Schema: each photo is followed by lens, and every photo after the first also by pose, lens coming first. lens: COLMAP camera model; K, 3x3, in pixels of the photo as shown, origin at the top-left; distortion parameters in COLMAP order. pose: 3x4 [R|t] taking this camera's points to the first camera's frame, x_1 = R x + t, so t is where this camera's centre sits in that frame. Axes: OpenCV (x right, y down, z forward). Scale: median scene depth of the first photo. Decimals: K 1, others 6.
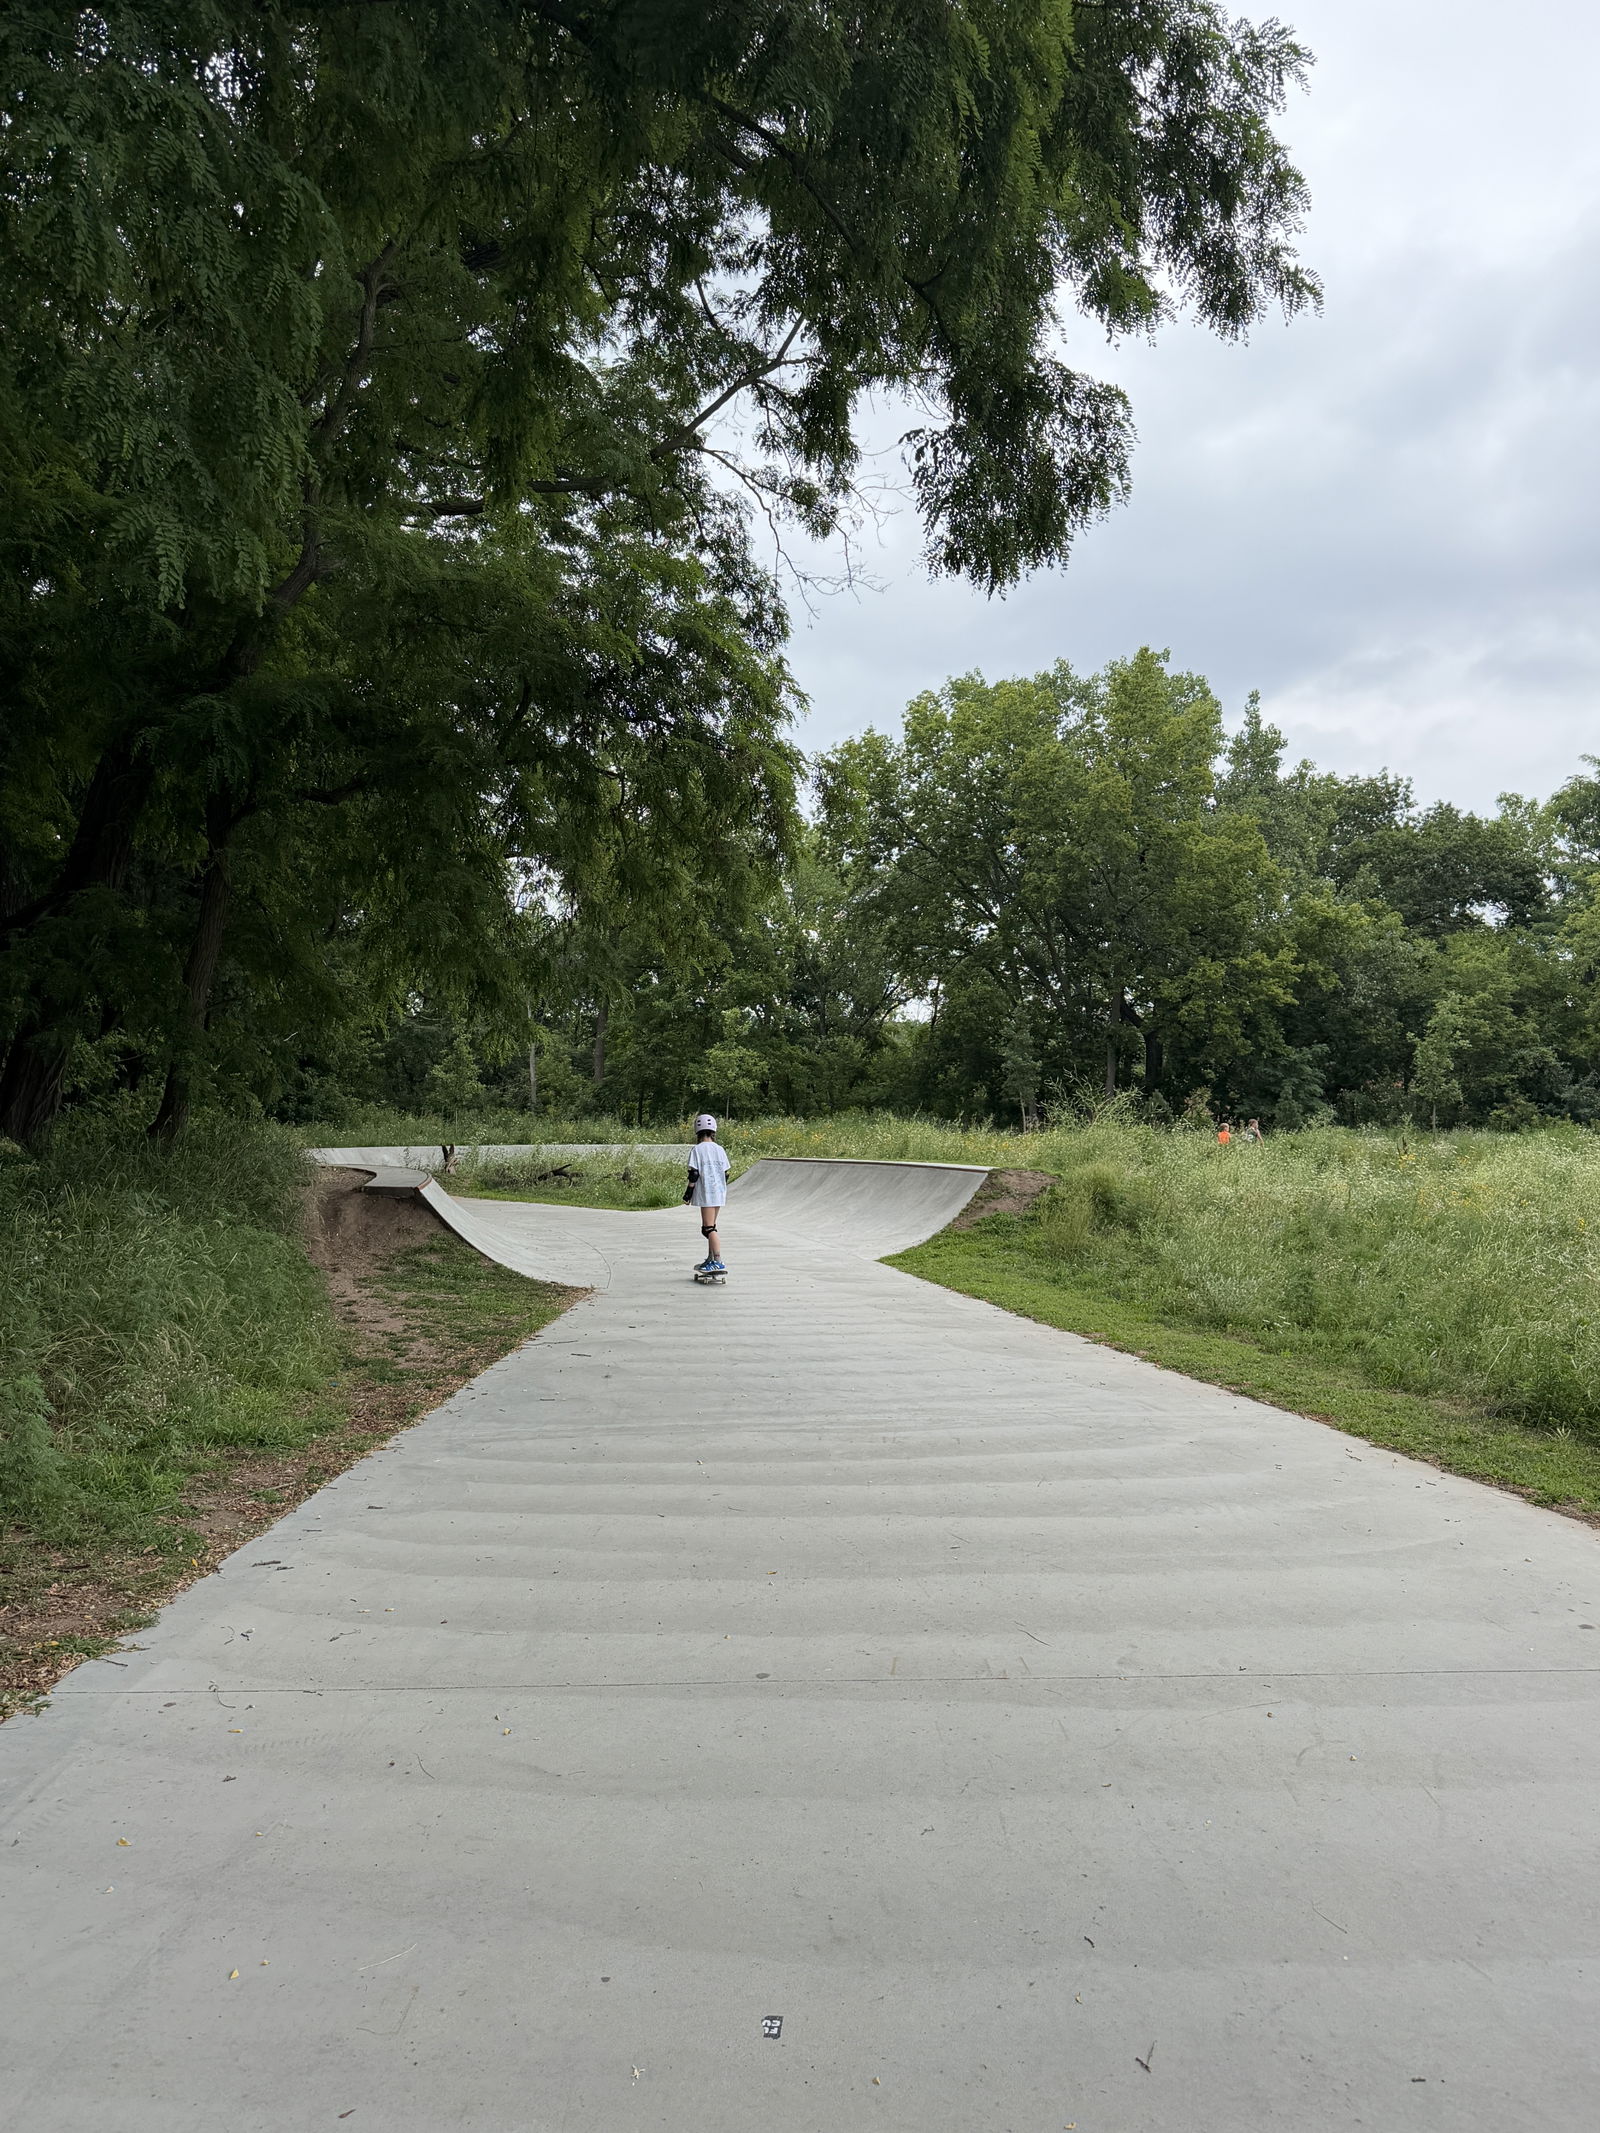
lens RADIAL K [[1664.9, 0, 799.8], [0, 1664.9, 1070.5], [0, 0, 1]] dist [0.007992, 0.000062]
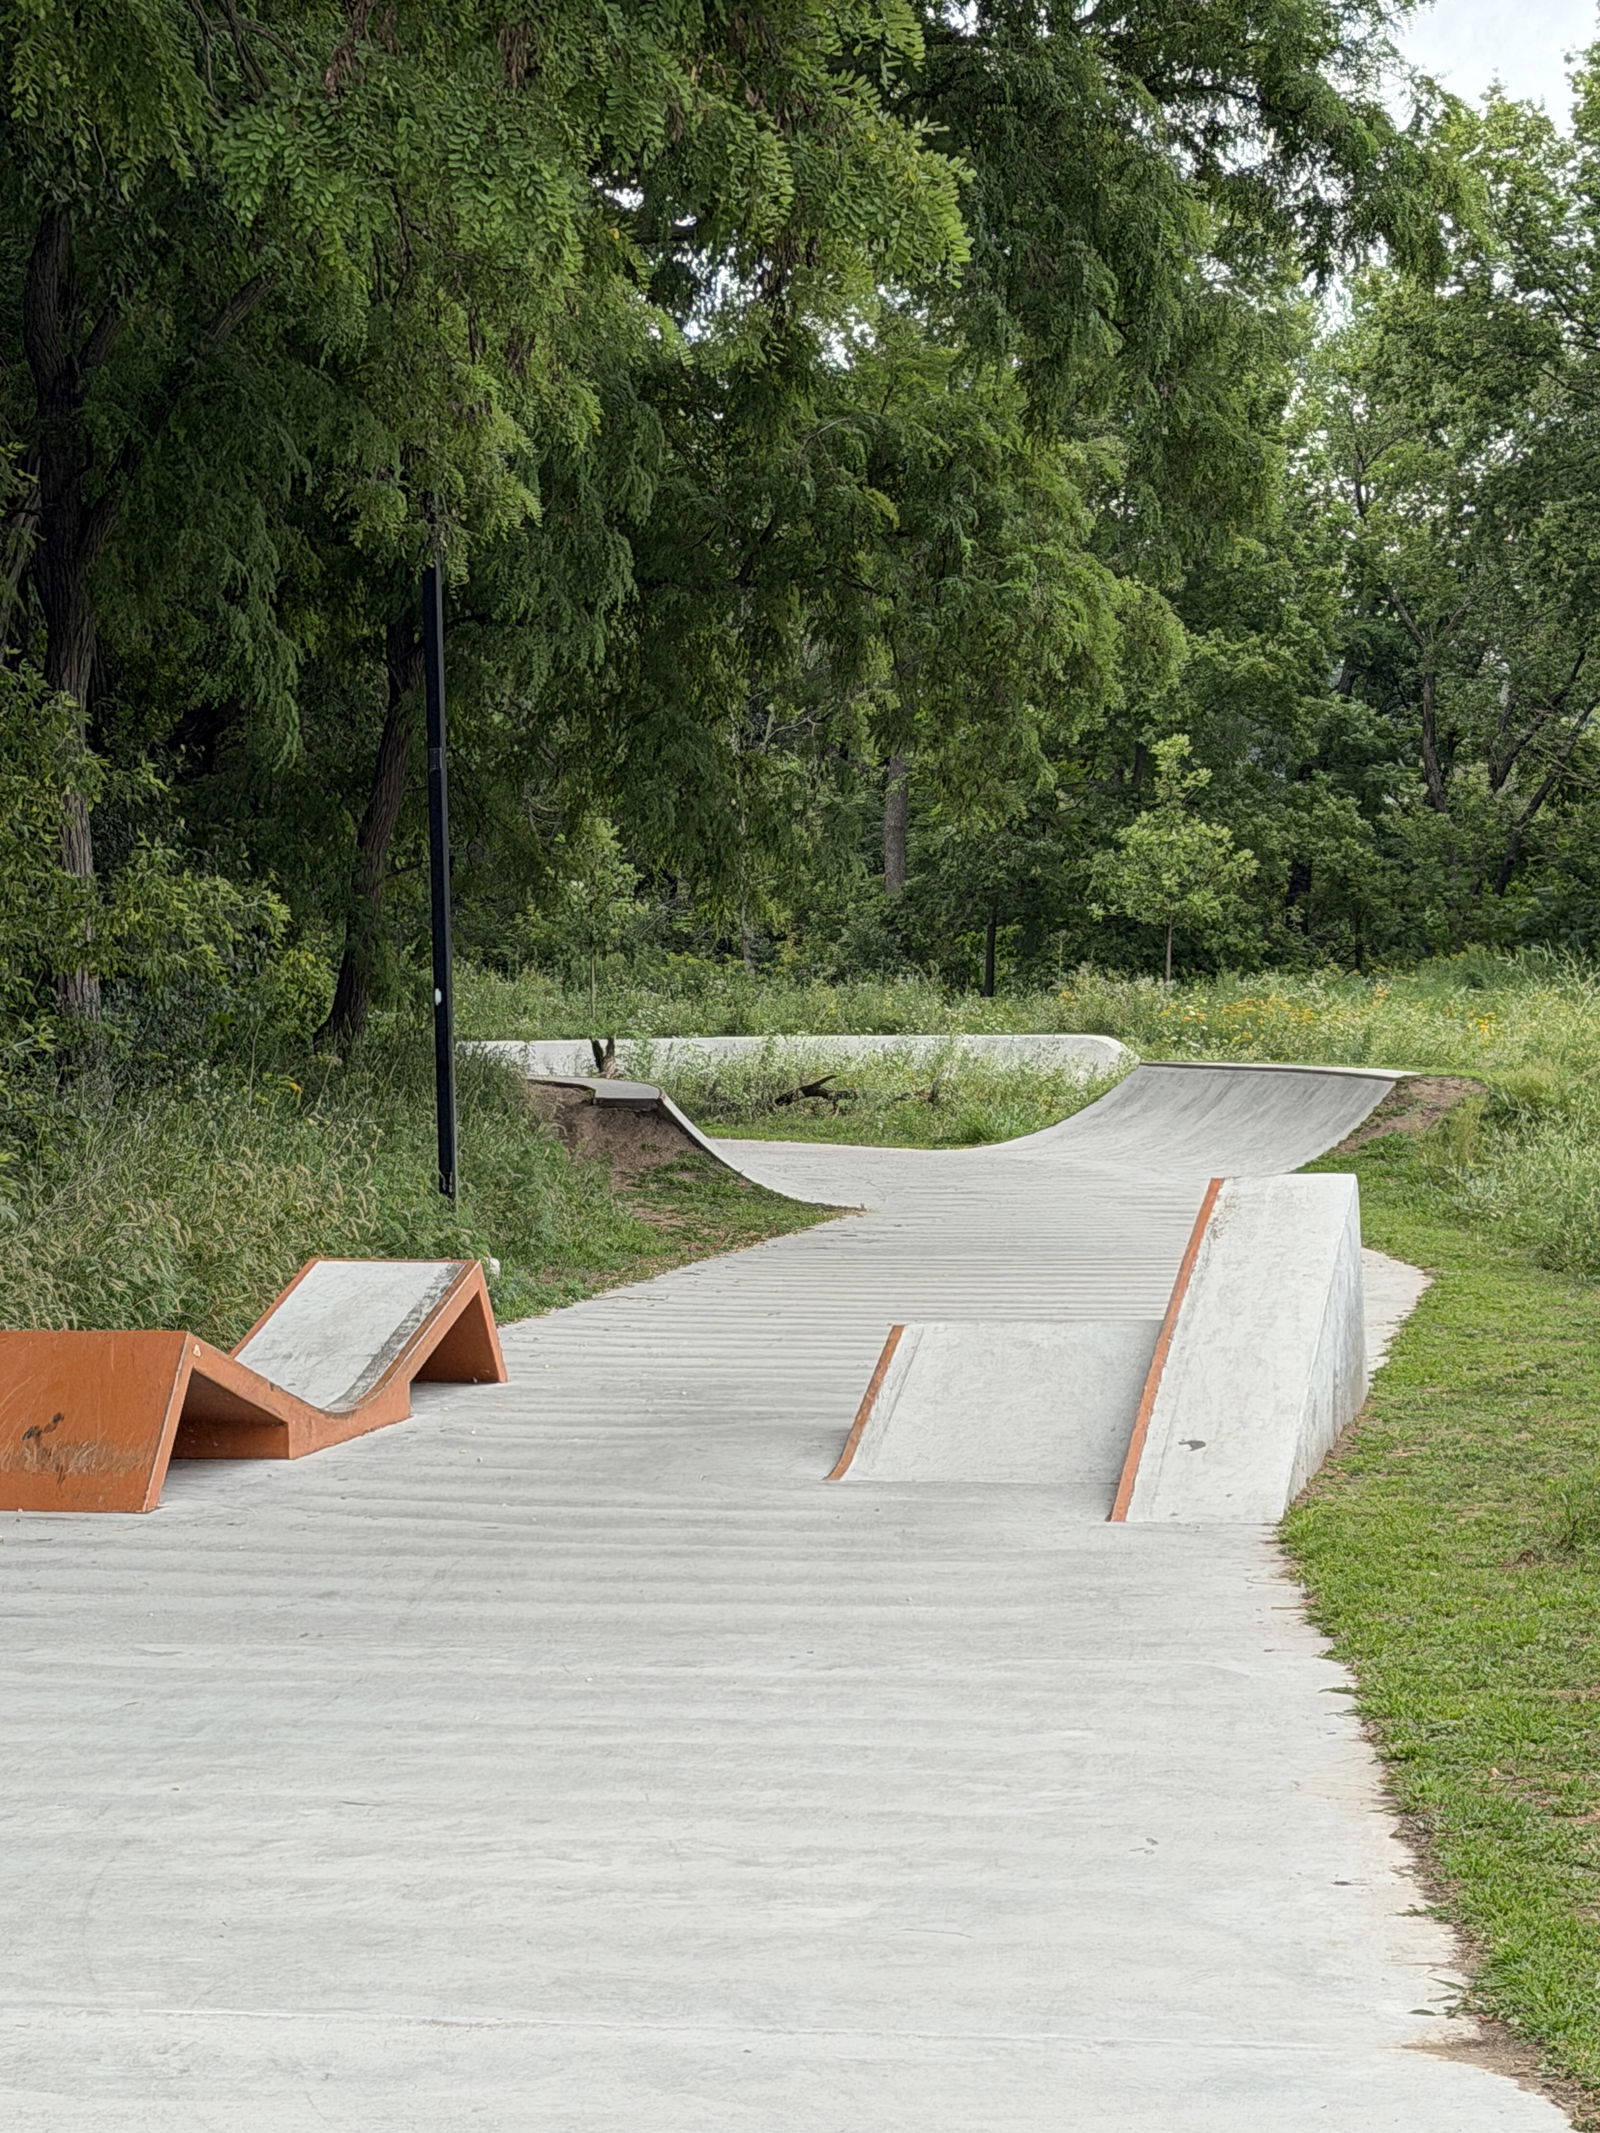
lens RADIAL K [[5282.0, 0, 799.7], [0, 5282.0, 1066.5], [0, 0, 1]] dist [0.022514, 0.000000]
pose [[0.989926, -0.003932, -0.141530, 0.077770], [0.011505, 0.998543, 0.052730, -0.030554], [0.141116, -0.053827, 0.988529, -0.577352]]
